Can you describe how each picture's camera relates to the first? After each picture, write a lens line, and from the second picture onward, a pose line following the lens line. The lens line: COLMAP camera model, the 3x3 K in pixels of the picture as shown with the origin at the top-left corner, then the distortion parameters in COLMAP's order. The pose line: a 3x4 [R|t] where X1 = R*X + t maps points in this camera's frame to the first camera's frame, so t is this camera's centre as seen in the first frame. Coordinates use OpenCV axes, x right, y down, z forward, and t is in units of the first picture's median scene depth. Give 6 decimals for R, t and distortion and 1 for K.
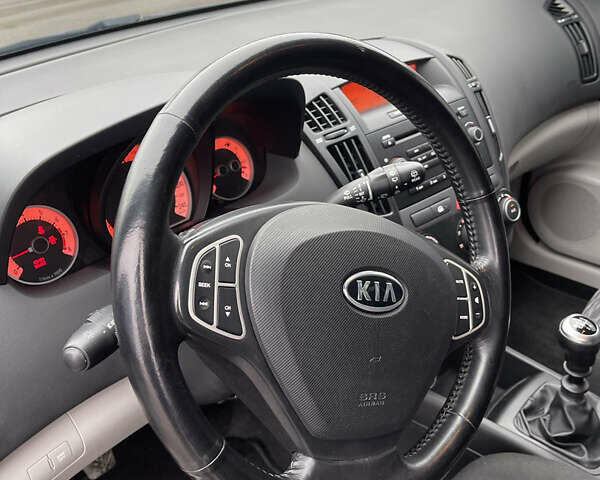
lens RADIAL K [[610.7, 0, 302.6], [0, 610.7, 230.2], [0, 0, 1]] dist [0.080916, -0.126918]
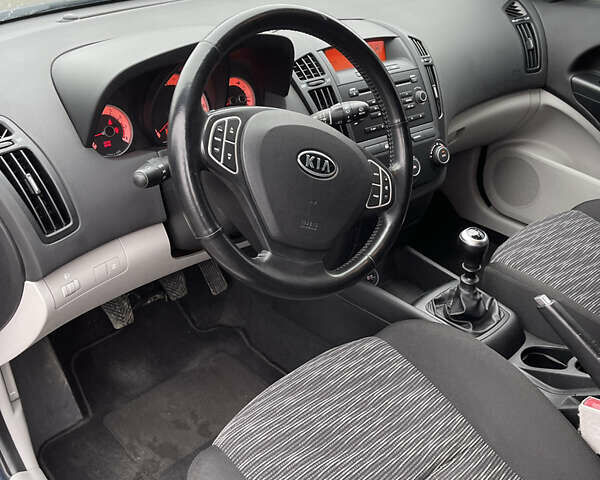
lens RADIAL K [[610.7, 0, 302.6], [0, 610.7, 230.2], [0, 0, 1]] dist [0.080916, -0.126918]
pose [[0.995497, 0.094681, -0.004611, 0.063131], [-0.094546, 0.995236, 0.023800, 0.149916], [0.006842, -0.023256, 0.999706, -0.417583]]
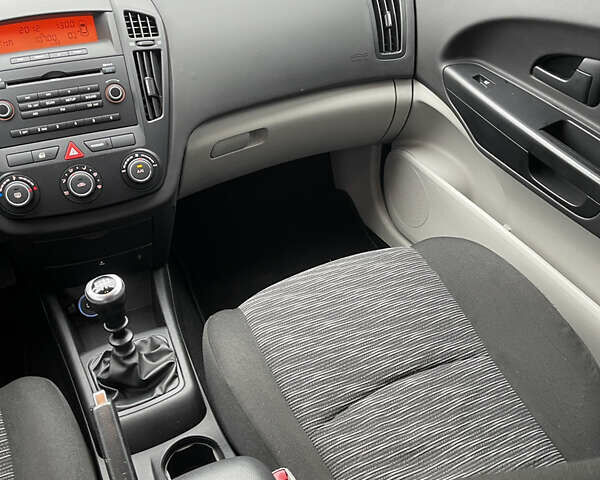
lens RADIAL K [[610.7, 0, 302.6], [0, 610.7, 230.2], [0, 0, 1]] dist [0.080916, -0.126918]
pose [[0.942682, 0.216896, -0.253588, 1.034143], [-0.183097, 0.971534, 0.150323, -0.165366], [0.278974, -0.095275, 0.955561, 0.073291]]
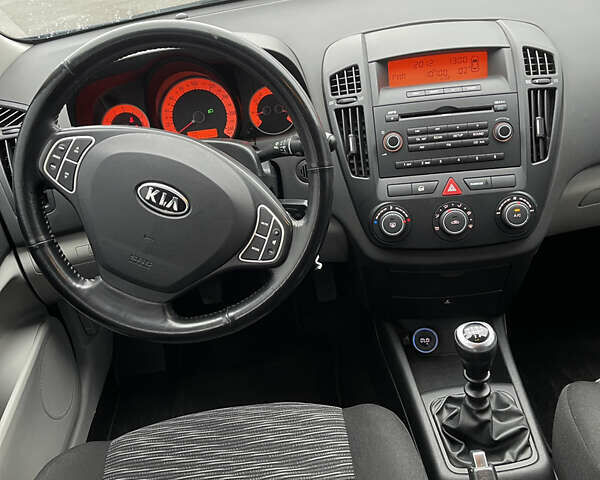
lens RADIAL K [[610.7, 0, 302.6], [0, 610.7, 230.2], [0, 0, 1]] dist [0.080916, -0.126918]
pose [[0.731115, 0.324805, -0.599978, 0.799708], [-0.259926, 0.945689, 0.195222, -0.130648], [0.630801, 0.013220, 0.775832, 0.022400]]
